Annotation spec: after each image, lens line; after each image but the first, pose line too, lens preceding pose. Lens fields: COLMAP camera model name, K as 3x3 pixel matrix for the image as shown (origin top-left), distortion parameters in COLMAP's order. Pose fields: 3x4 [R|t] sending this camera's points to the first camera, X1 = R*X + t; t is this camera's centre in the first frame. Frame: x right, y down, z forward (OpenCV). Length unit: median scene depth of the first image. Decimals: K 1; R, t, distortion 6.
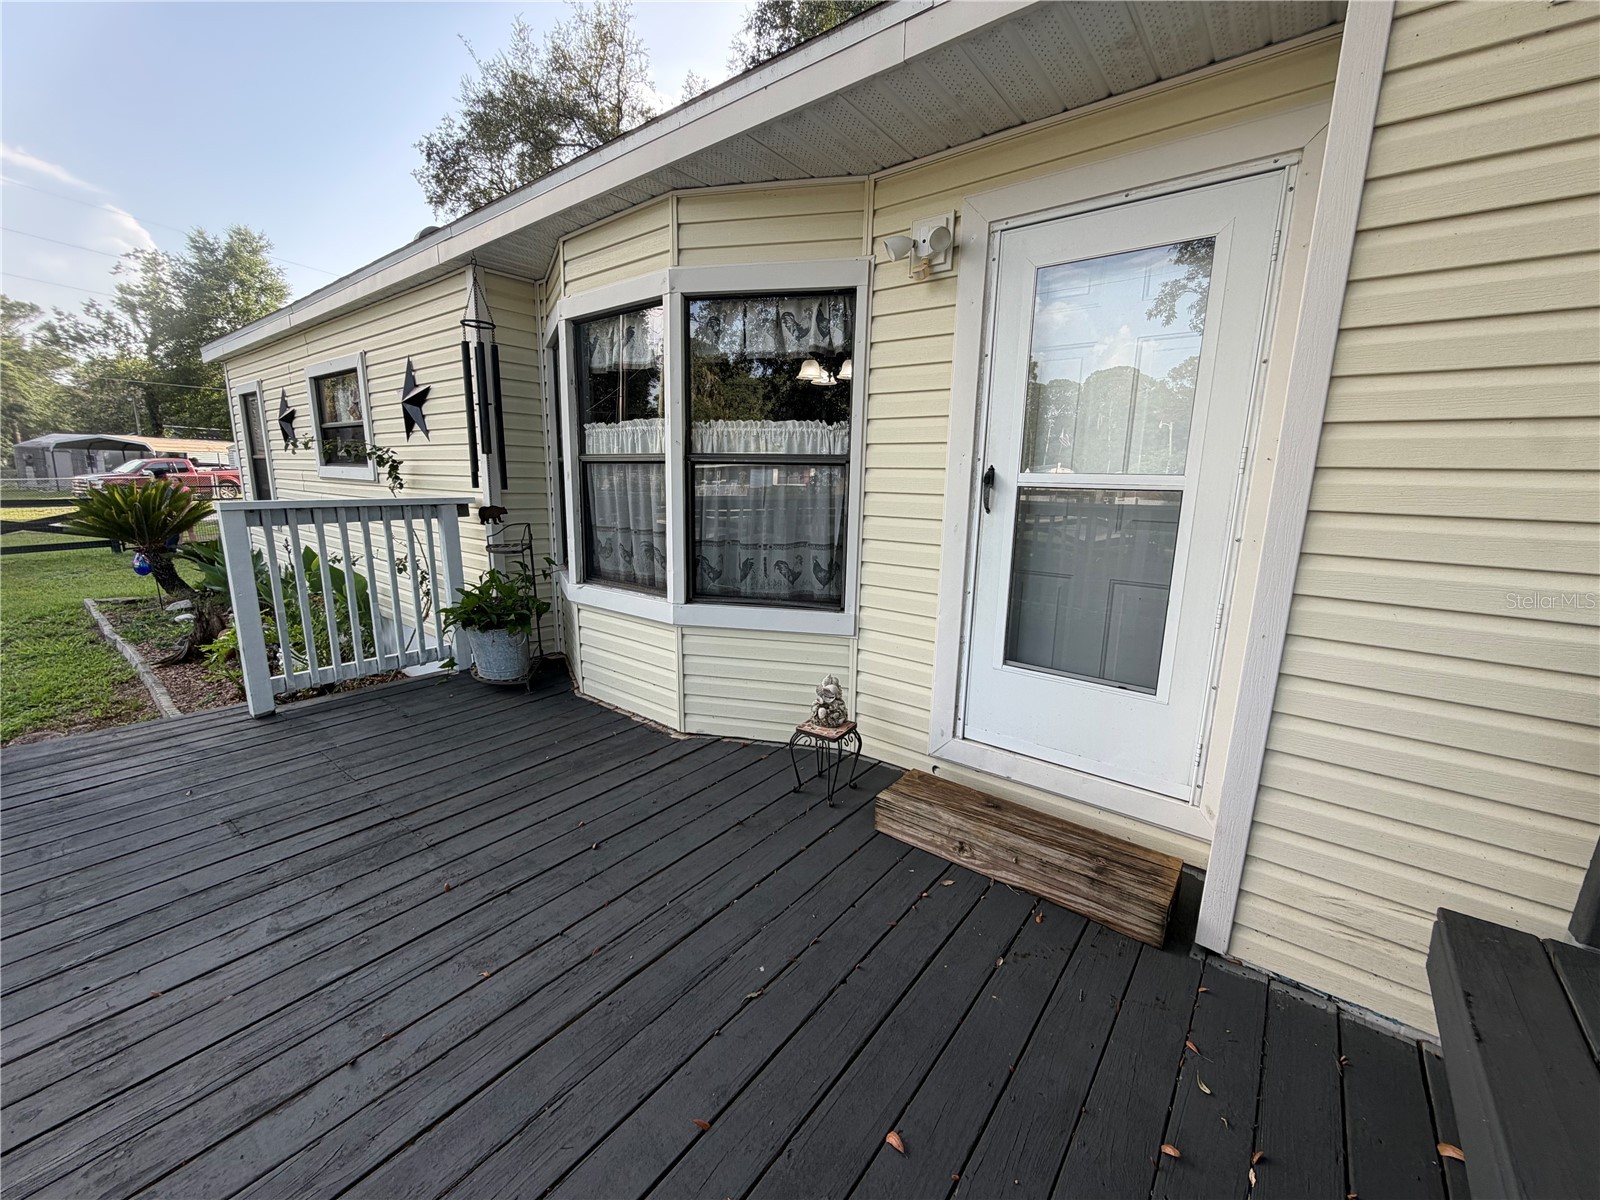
lens RADIAL K [[636.3, 0, 797.7], [0, 636.3, 597.2], [0, 0, 1]] dist [0.000449, -0.000401]
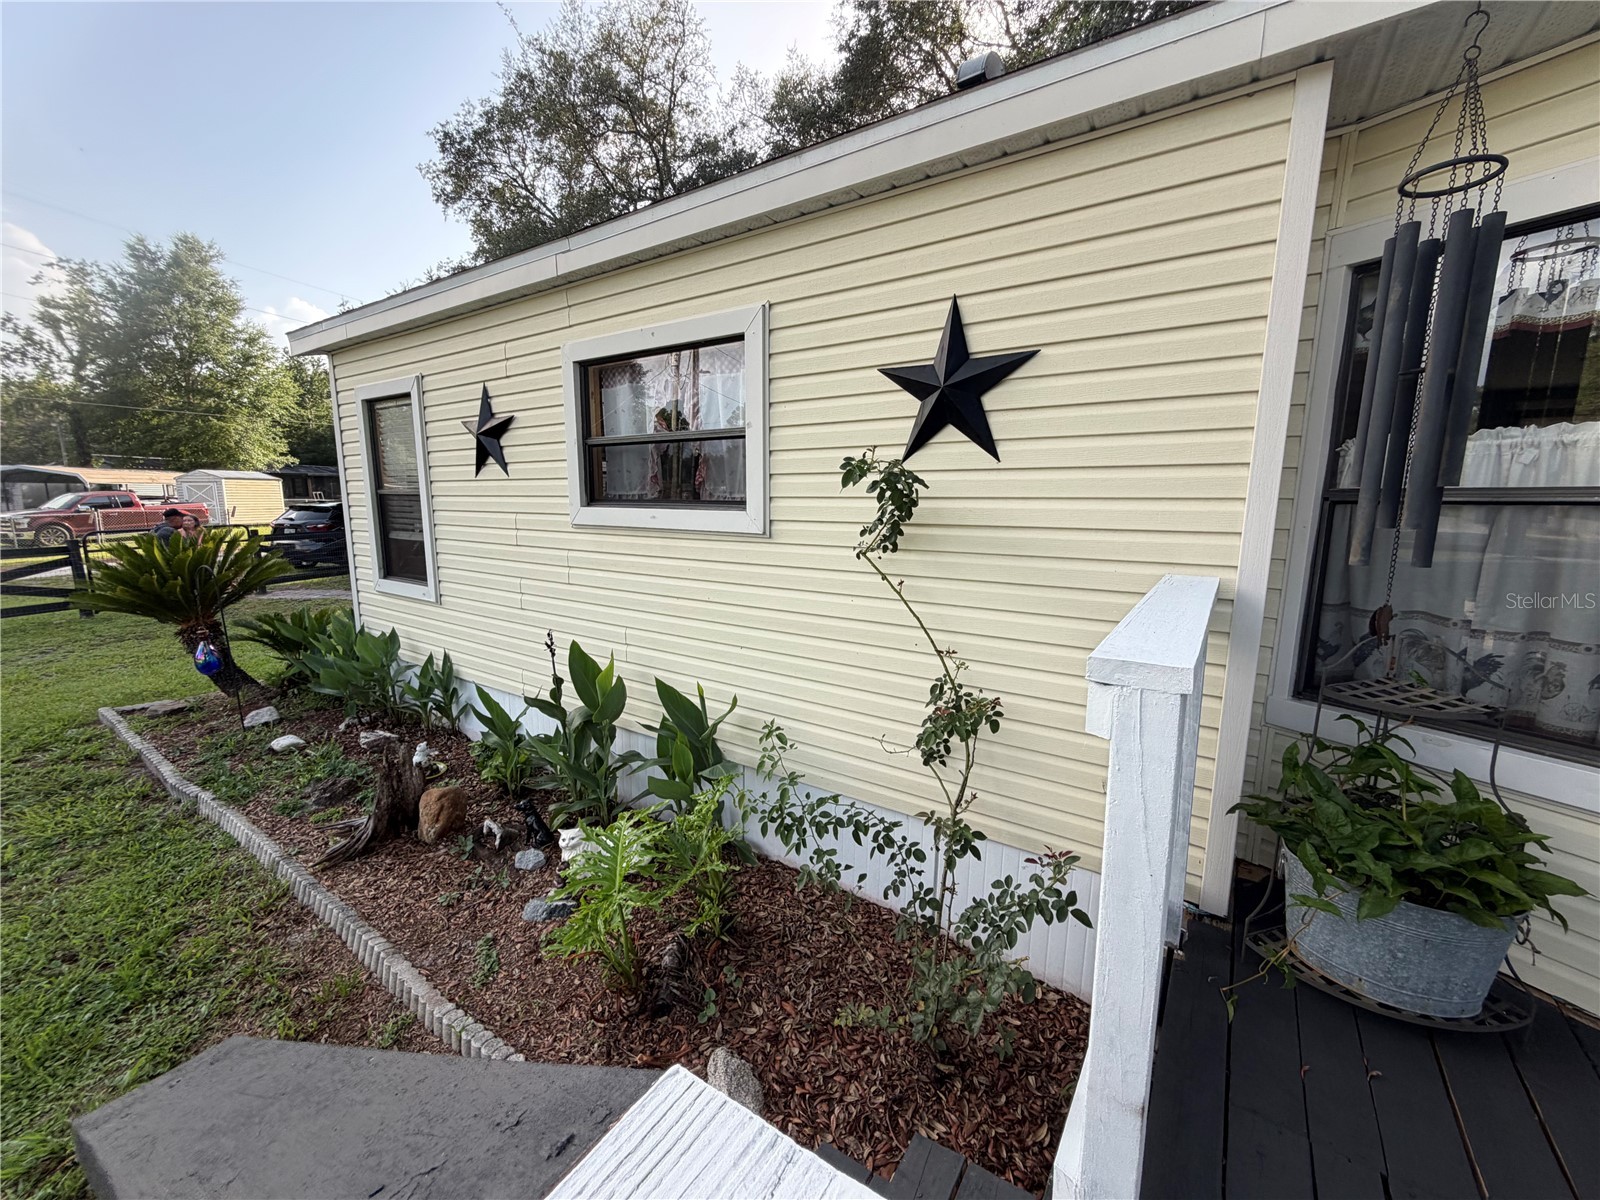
lens RADIAL K [[636.3, 0, 797.7], [0, 636.3, 597.2], [0, 0, 1]] dist [0.000449, -0.000401]
pose [[0.997109, -0.026470, 0.071219, -0.094852], [0.028868, 0.999043, -0.032850, -0.015162], [-0.070281, 0.034811, 0.996920, 0.061415]]
